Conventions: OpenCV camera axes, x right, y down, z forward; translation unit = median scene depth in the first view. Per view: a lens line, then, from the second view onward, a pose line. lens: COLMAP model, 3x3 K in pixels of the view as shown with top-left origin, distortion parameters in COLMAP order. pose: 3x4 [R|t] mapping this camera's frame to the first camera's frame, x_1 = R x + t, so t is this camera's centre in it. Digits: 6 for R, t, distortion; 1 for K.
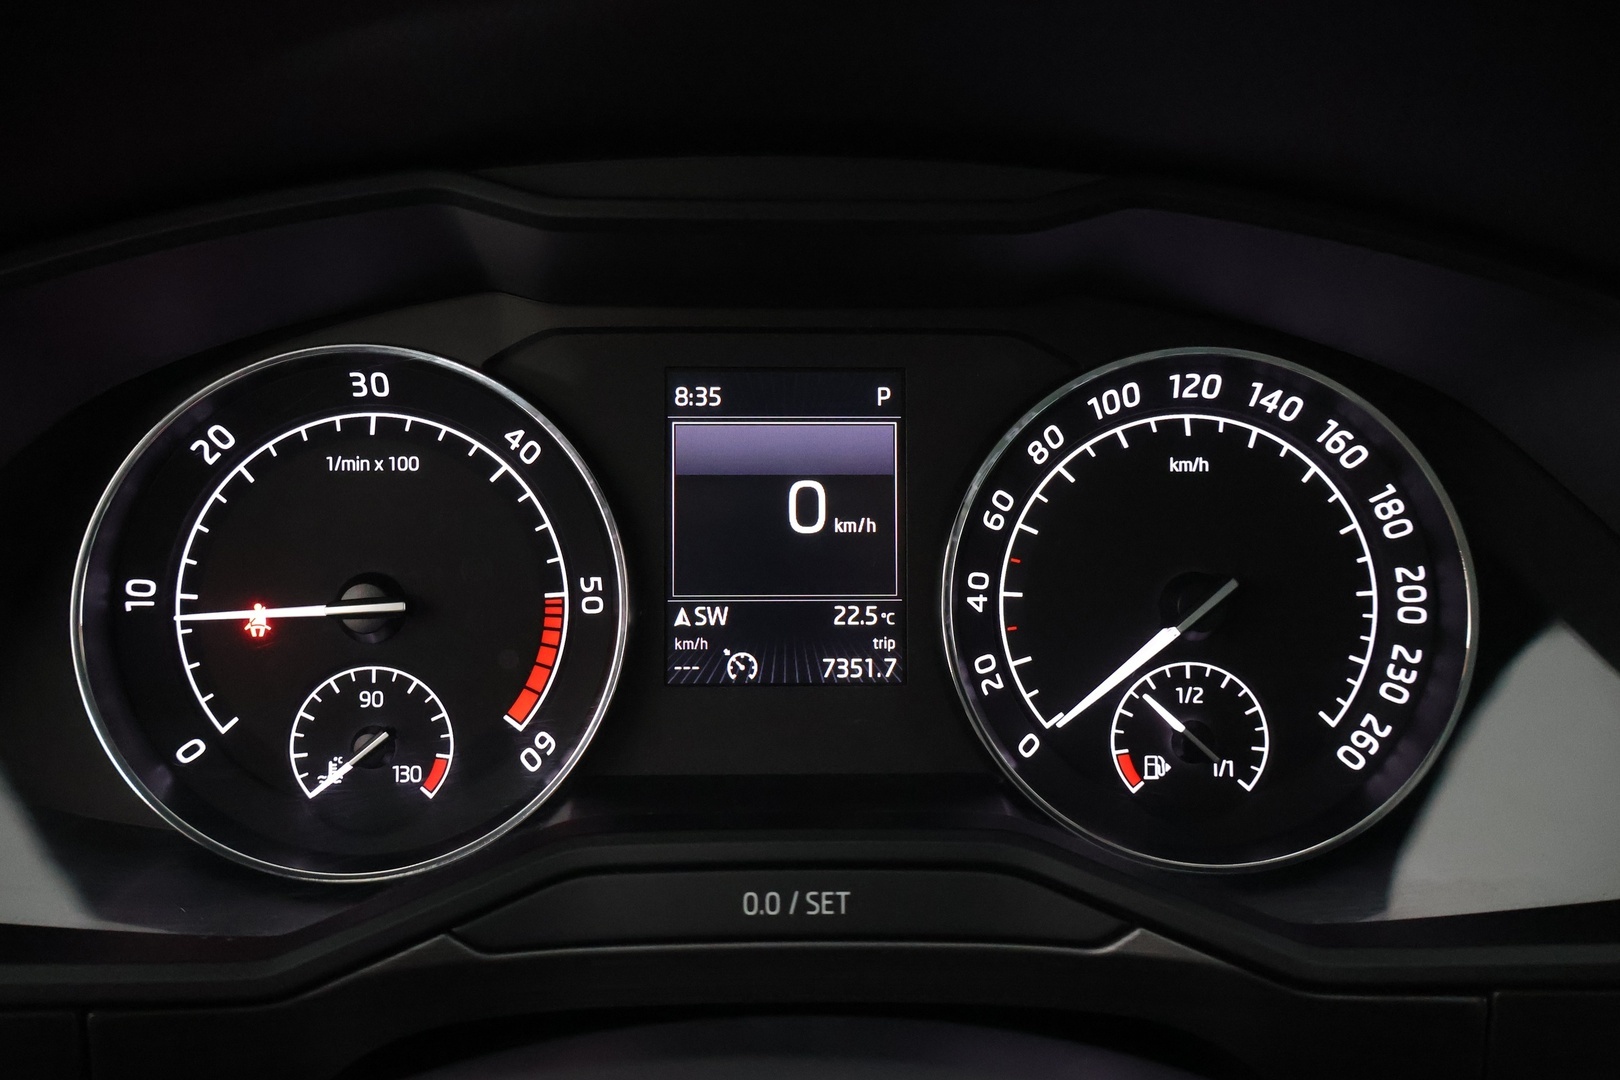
lens RADIAL K [[1360.3, 0, 806.5], [0, 1360.3, 539.4], [0, 0, 1]] dist [0.005808, 0.007360]
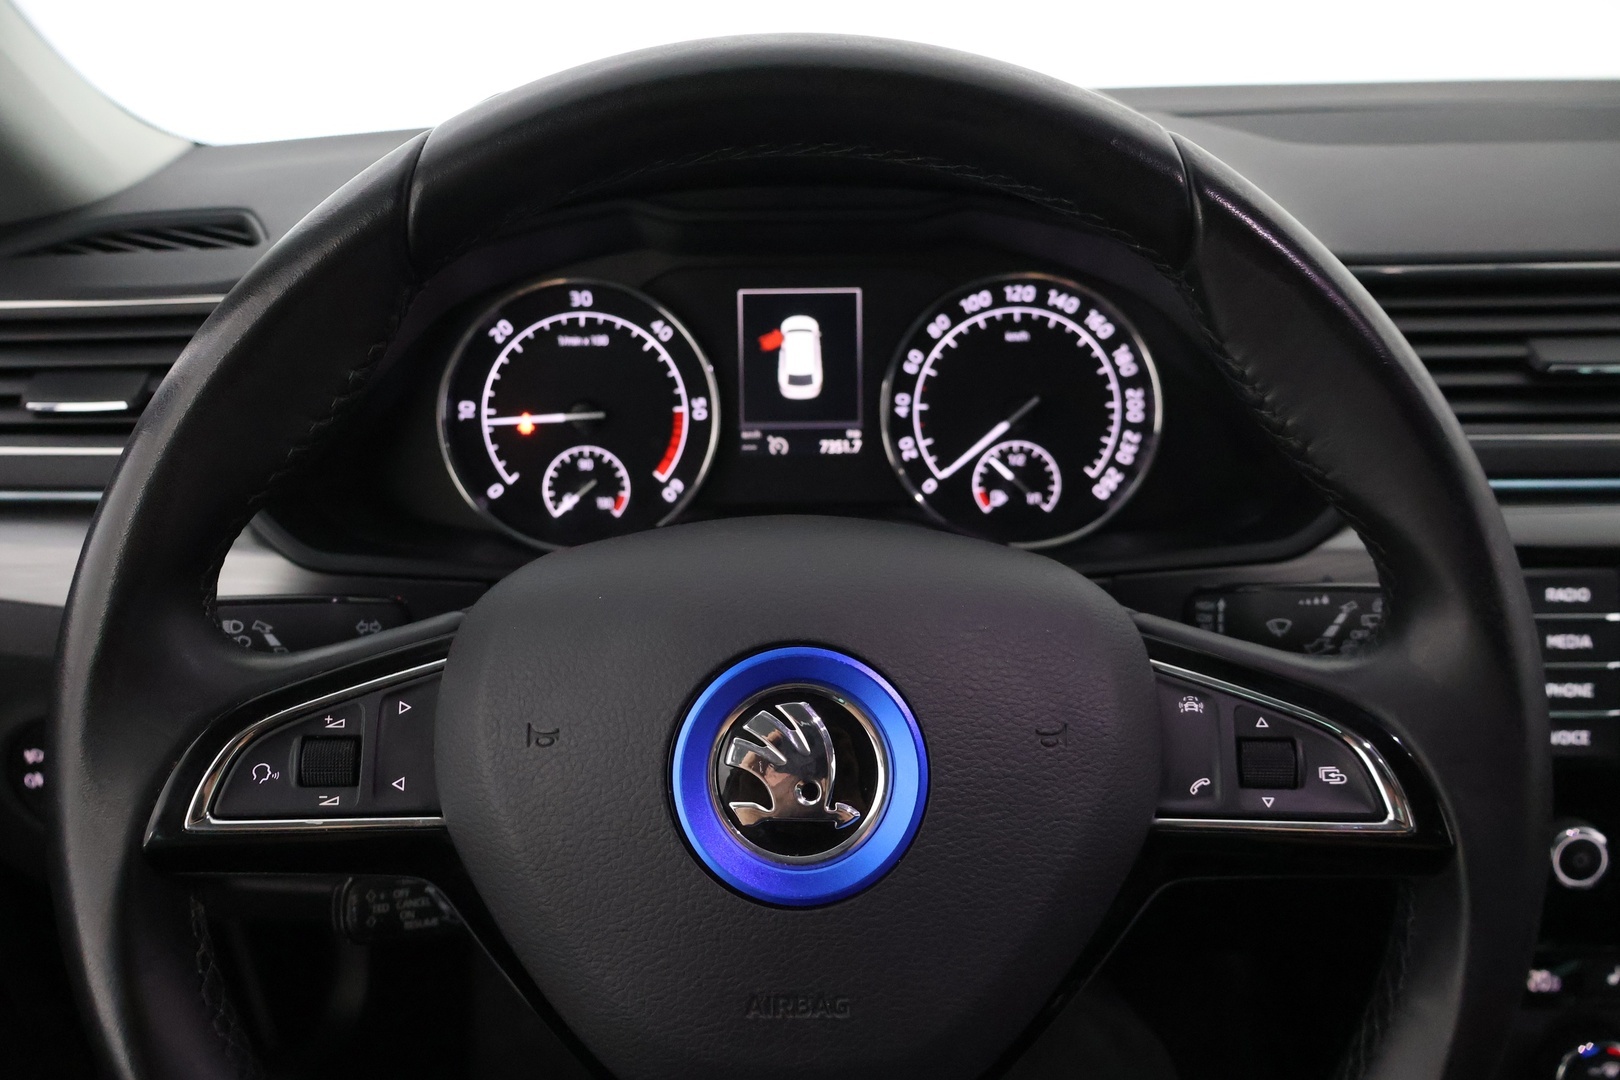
lens RADIAL K [[1360.3, 0, 814.9], [0, 1360.3, 543.5], [0, 0, 1]] dist [0.005808, 0.007360]
pose [[0.999054, -0.005341, -0.043152, 0.084680], [0.008971, 0.996394, 0.084370, 0.068788], [0.042546, -0.084678, 0.995500, -0.898937]]
